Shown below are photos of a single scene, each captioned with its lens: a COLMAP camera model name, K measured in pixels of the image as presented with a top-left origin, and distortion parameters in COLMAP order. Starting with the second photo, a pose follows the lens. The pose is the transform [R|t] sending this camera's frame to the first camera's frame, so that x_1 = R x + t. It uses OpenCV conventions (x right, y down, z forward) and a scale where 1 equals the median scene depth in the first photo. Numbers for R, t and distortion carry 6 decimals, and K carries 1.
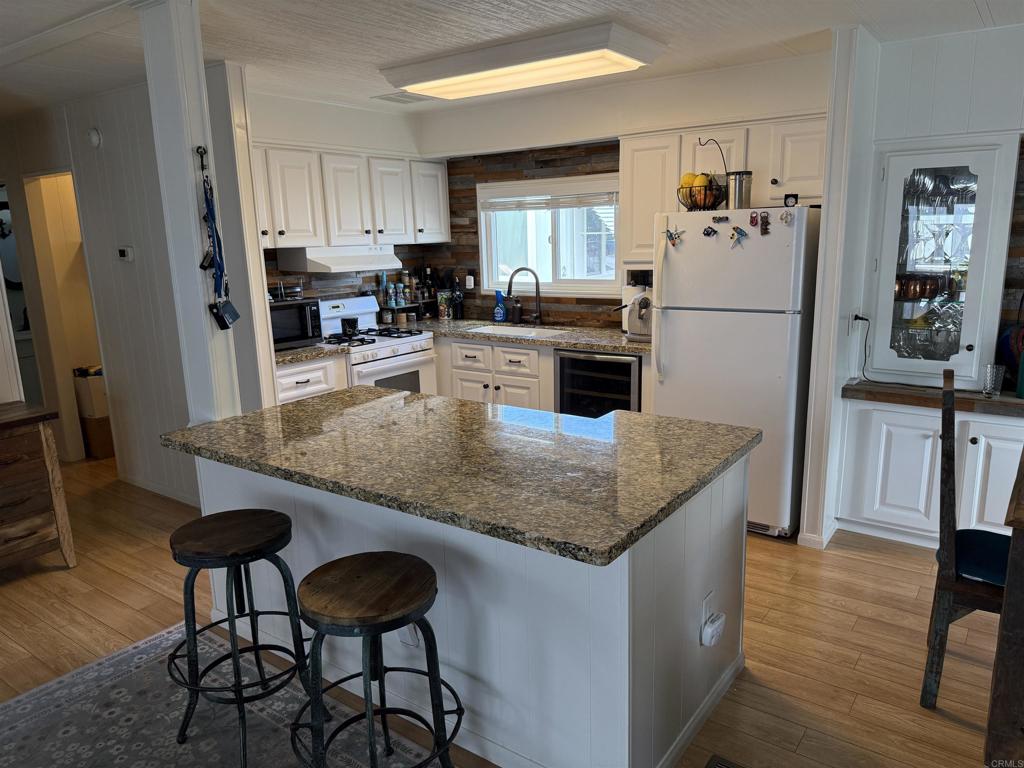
lens RADIAL K [[719.8, 0, 512.7], [0, 719.8, 391.5], [0, 0, 1]] dist [0.057535, -0.057528]
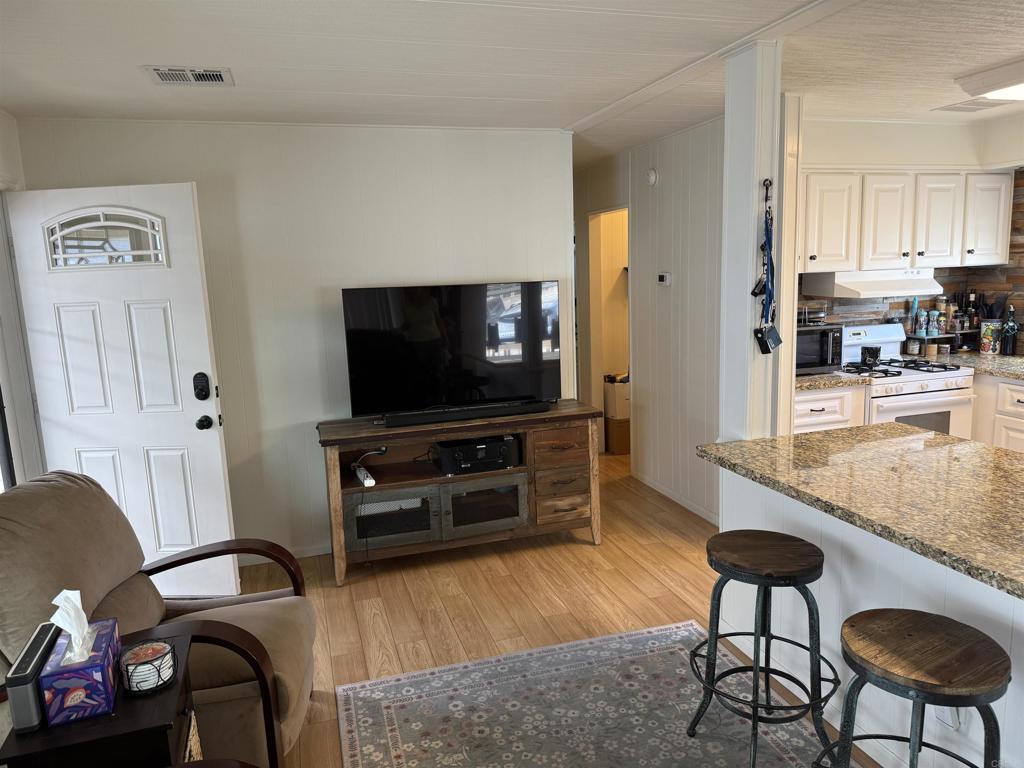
lens RADIAL K [[715.1, 0, 512.0], [0, 715.1, 384.0], [0, 0, 1]] dist [0.086463, -0.106112]
pose [[0.803280, 0.096579, -0.587720, -0.065706], [-0.118064, 0.993004, 0.001812, -0.001170], [0.583783, 0.067933, 0.809063, -0.033894]]
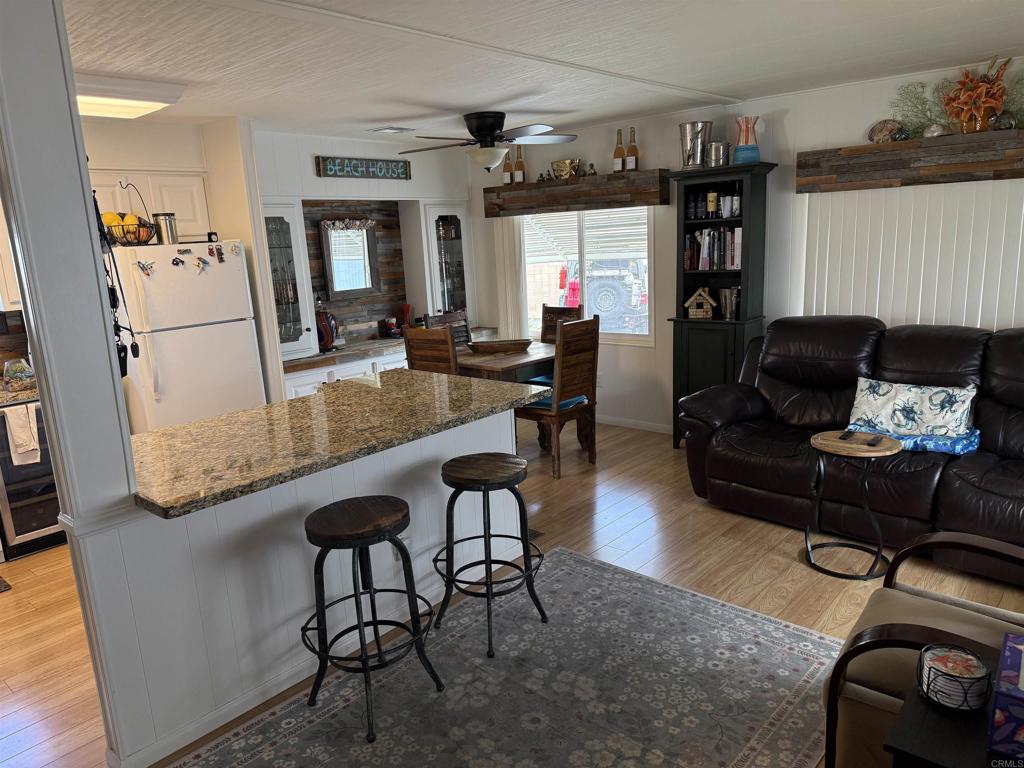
lens RADIAL K [[719.8, 0, 512.7], [0, 719.8, 391.5], [0, 0, 1]] dist [0.057535, -0.057528]
pose [[0.105100, -0.195084, 0.975139, -0.969304], [0.267887, 0.949876, 0.161157, -0.071460], [-0.957701, 0.244289, 0.152093, 0.386144]]
